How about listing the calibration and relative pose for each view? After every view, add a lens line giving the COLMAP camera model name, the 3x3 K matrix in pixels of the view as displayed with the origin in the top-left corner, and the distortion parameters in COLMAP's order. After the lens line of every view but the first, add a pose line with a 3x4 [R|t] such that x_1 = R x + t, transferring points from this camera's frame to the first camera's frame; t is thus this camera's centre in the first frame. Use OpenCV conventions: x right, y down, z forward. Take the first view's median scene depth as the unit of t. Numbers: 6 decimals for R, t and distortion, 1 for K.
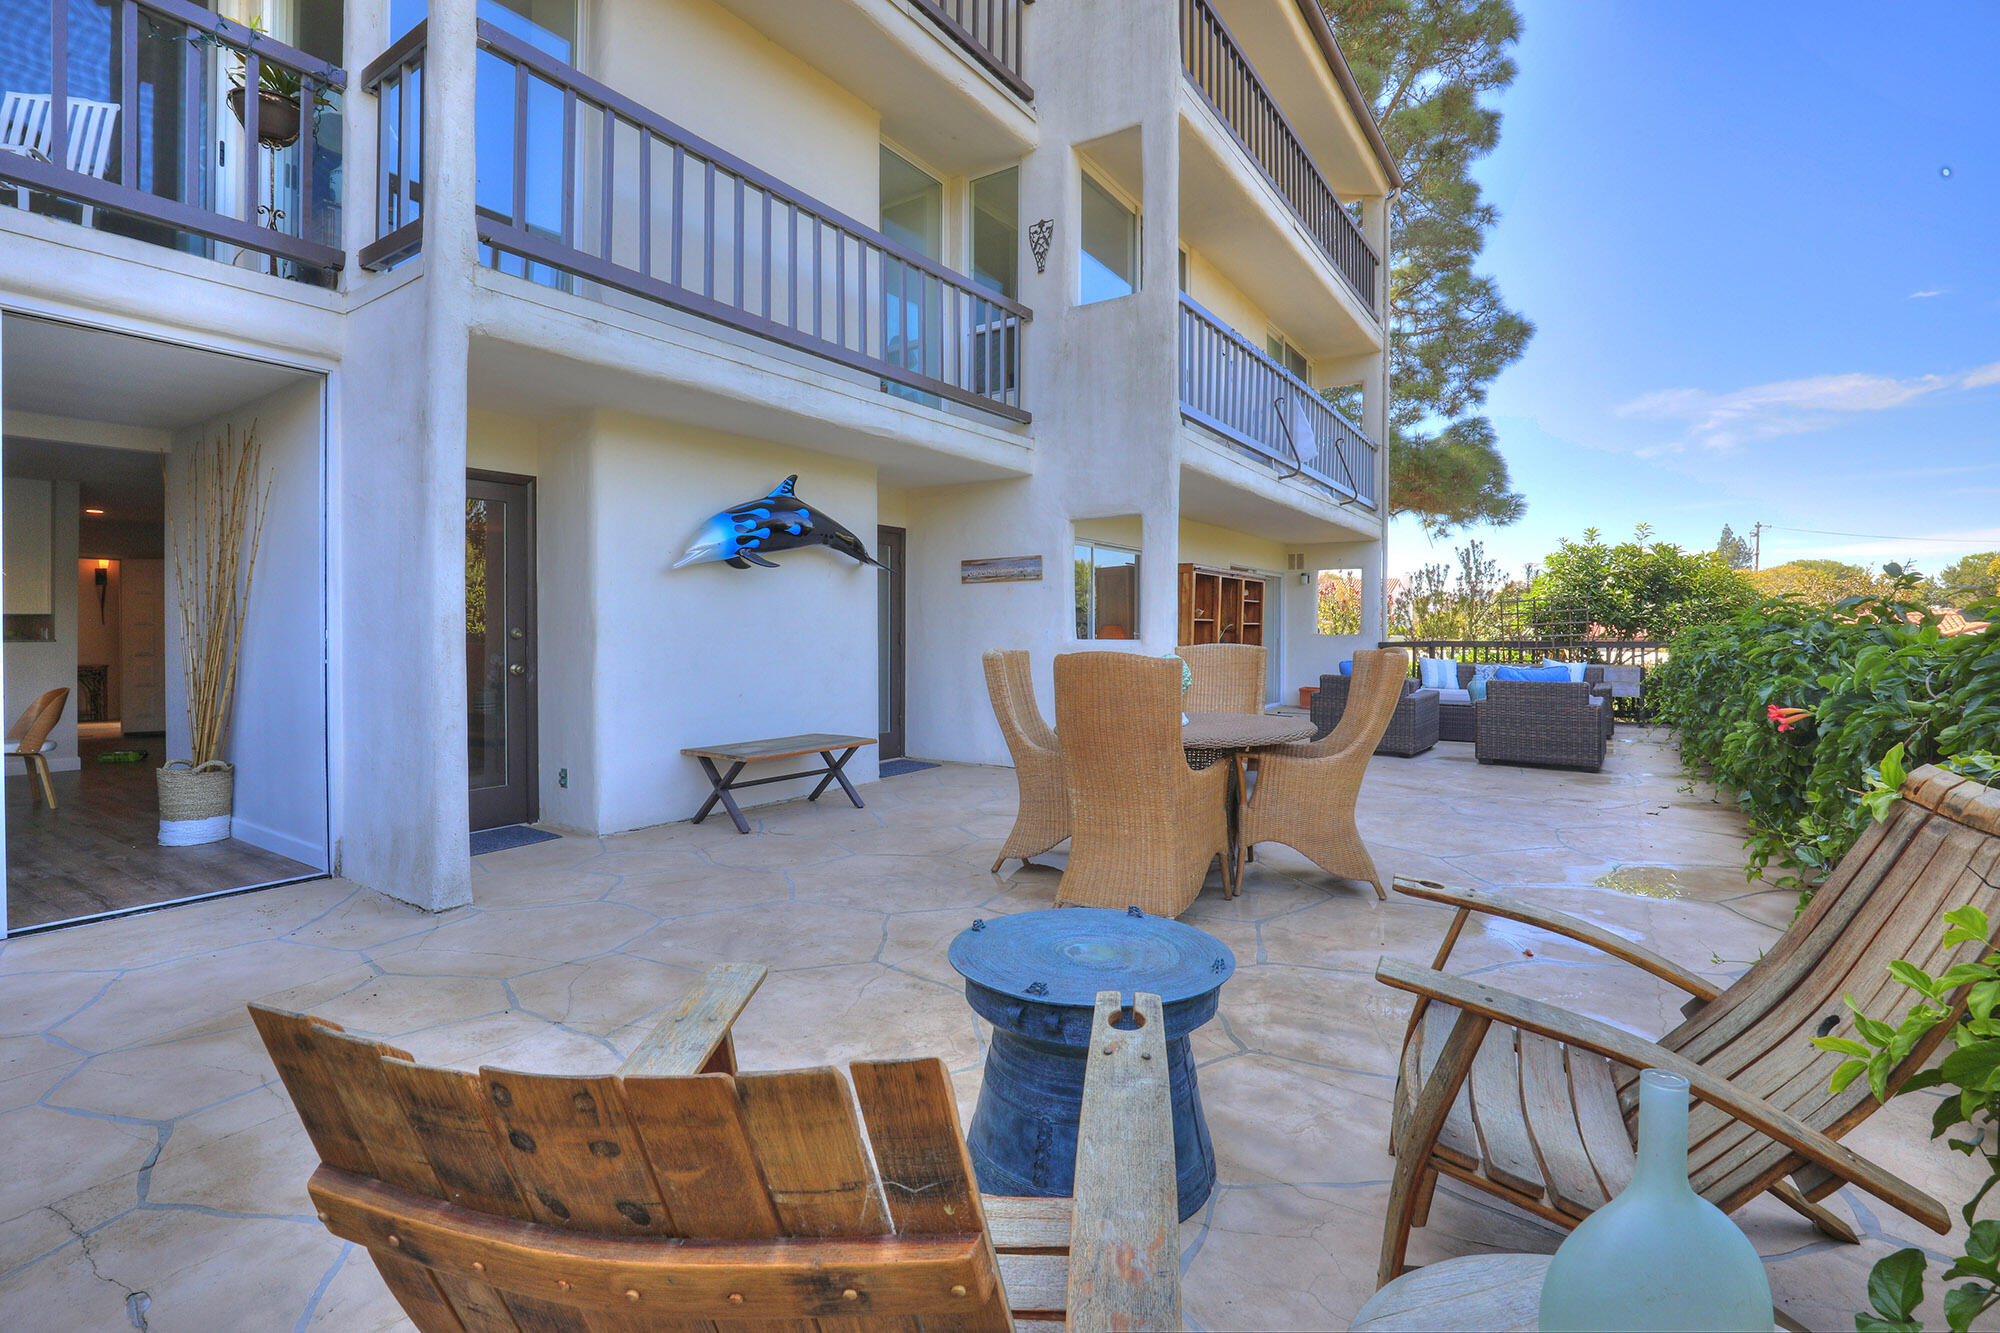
lens RADIAL K [[907.9, 0, 1000.8], [0, 907.9, 652.7], [0, 0, 1]] dist [0.000045, 0.000049]
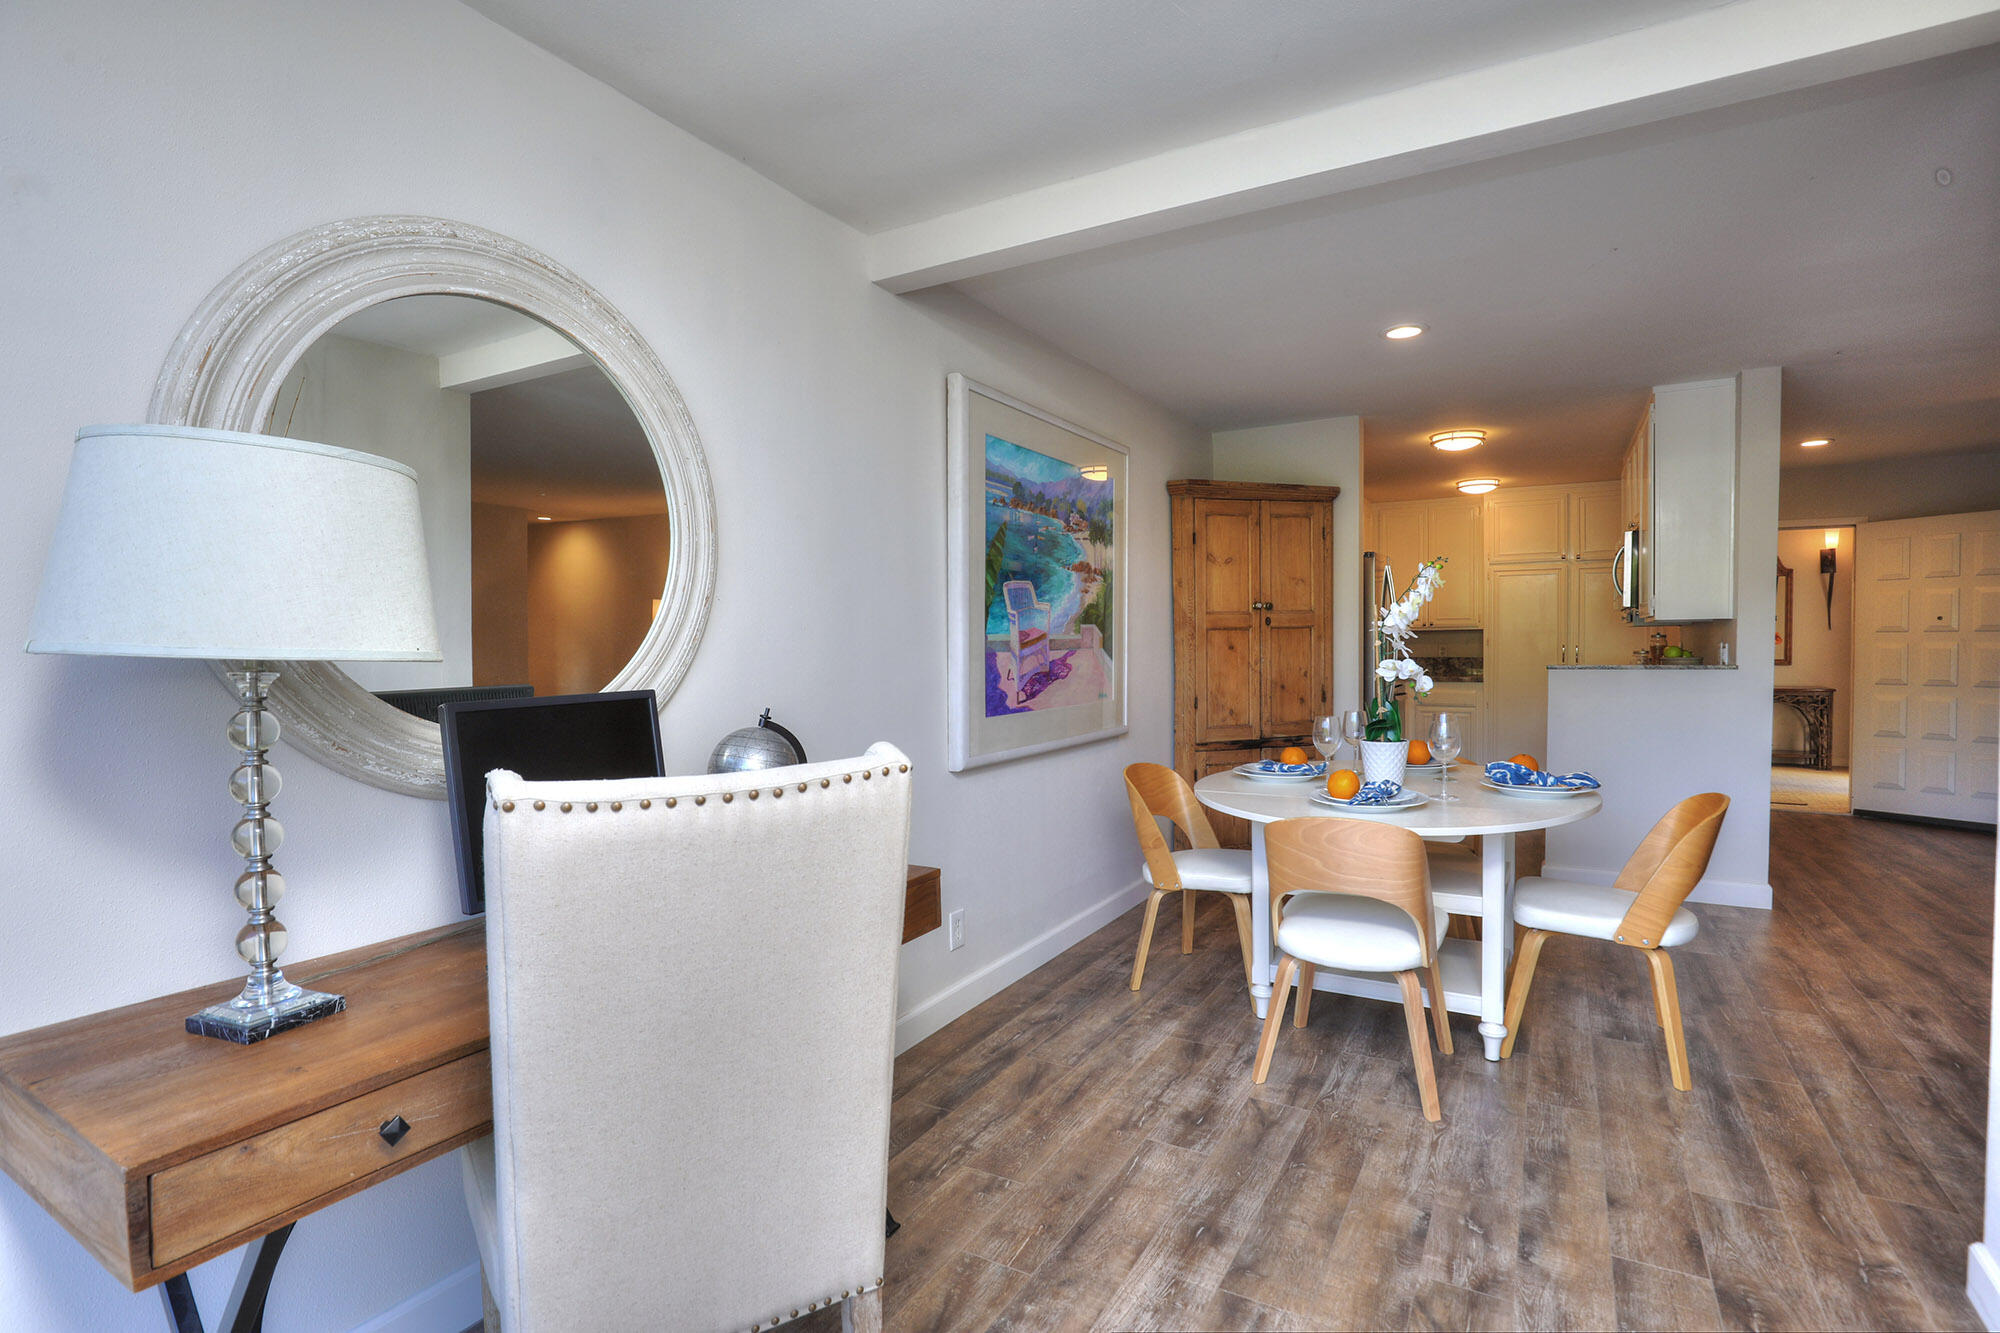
lens RADIAL K [[944.5, 0, 999.1], [0, 944.5, 666.0], [0, 0, 1]] dist [-0.001614, -0.000158]
pose [[0.064452, 0.023273, -0.997649, -0.486908], [-0.006859, 0.999715, 0.022878, -0.024228], [0.997897, 0.005368, 0.064593, 0.504160]]
